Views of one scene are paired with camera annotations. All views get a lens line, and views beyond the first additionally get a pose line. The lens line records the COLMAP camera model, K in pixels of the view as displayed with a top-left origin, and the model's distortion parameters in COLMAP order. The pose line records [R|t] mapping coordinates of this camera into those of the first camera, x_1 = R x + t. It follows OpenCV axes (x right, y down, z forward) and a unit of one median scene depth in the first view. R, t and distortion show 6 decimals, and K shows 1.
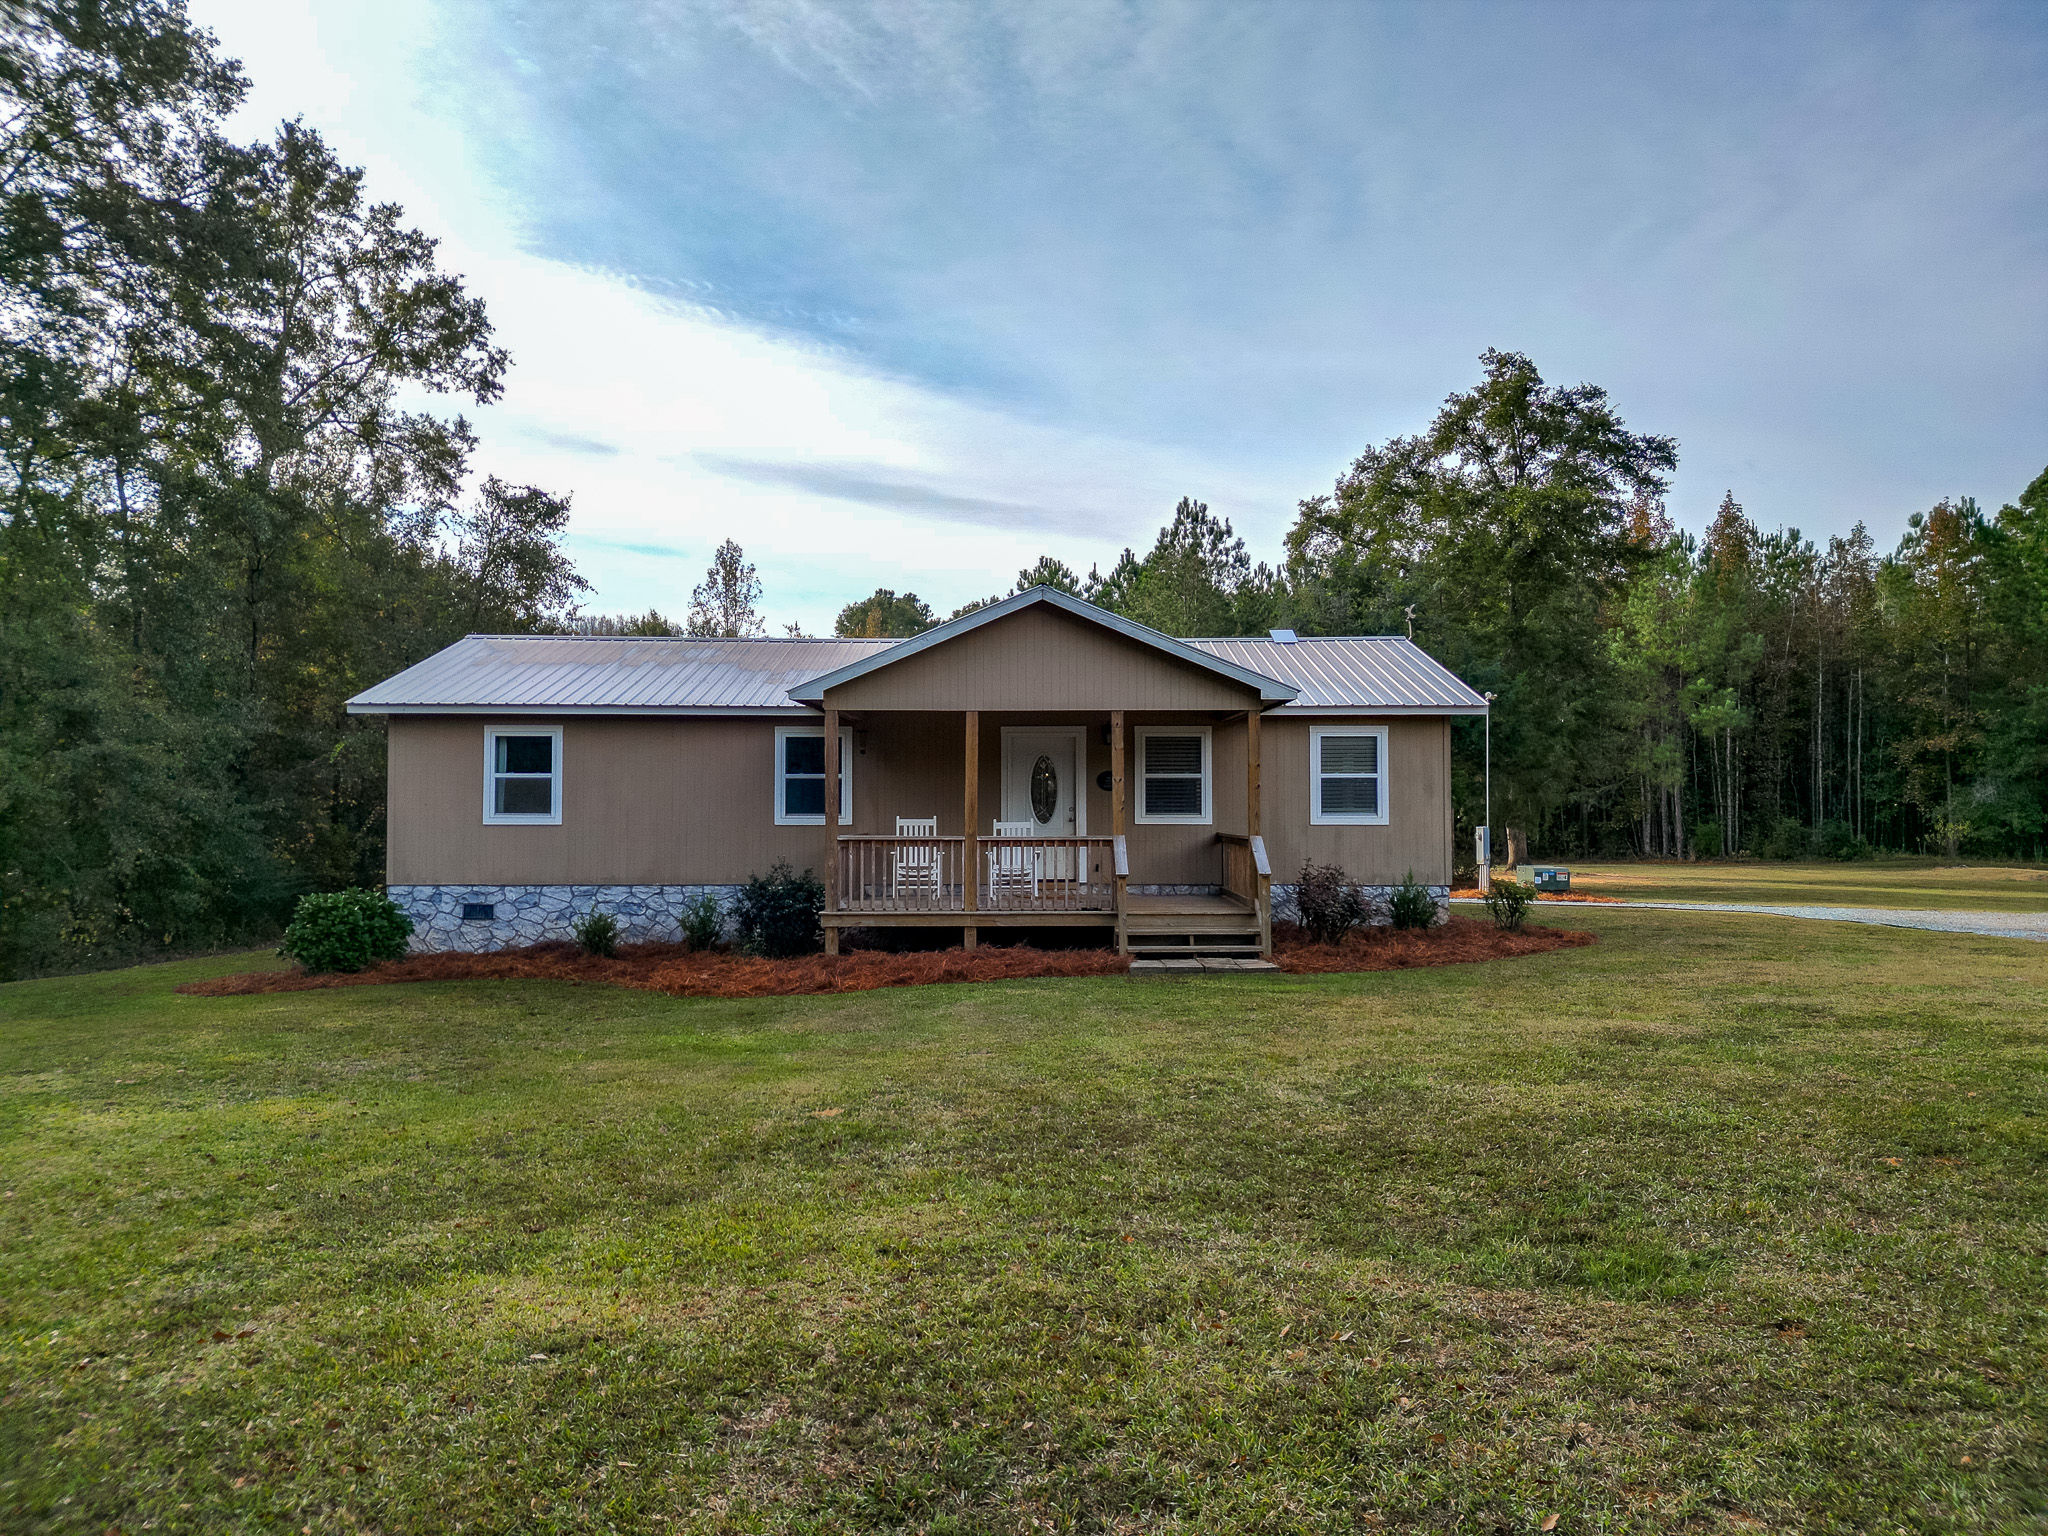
lens RADIAL K [[1404.5, 0, 1020.7], [0, 1404.5, 772.6], [0, 0, 1]] dist [0.113919, -0.162101]
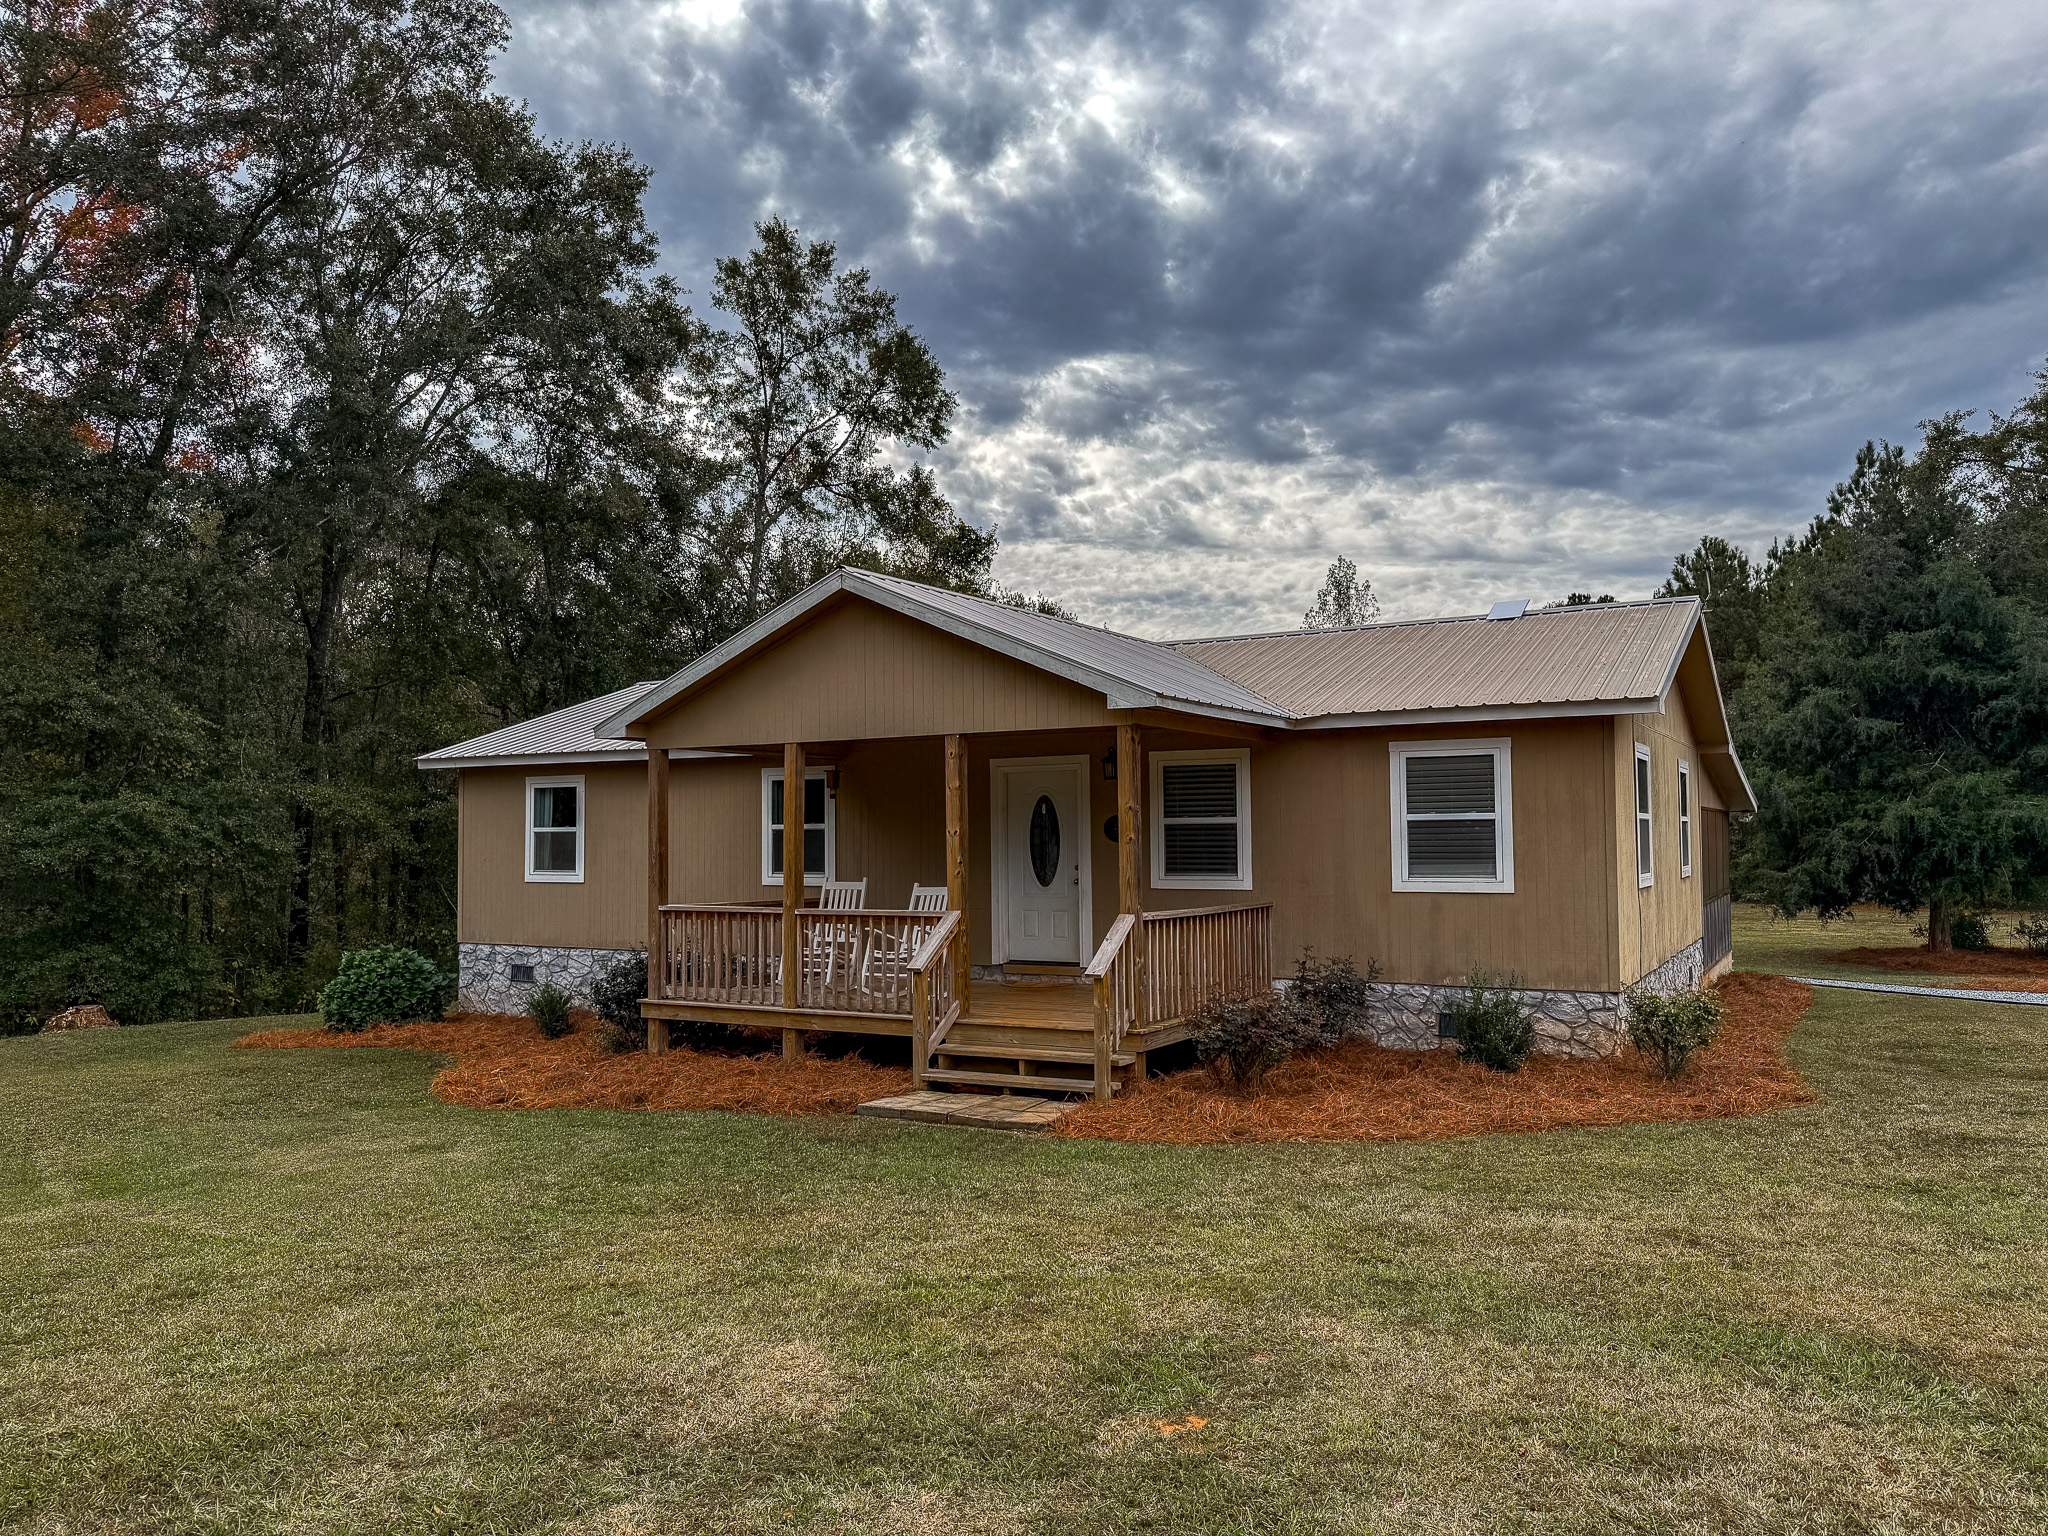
lens RADIAL K [[1458.0, 0, 1021.8], [0, 1458.0, 773.8], [0, 0, 1]] dist [-0.008154, 0.001333]
pose [[0.870345, -0.028737, -0.491603, 0.389335], [0.018221, 0.999492, -0.026167, -0.003766], [0.492105, 0.013816, 0.870426, 0.317630]]
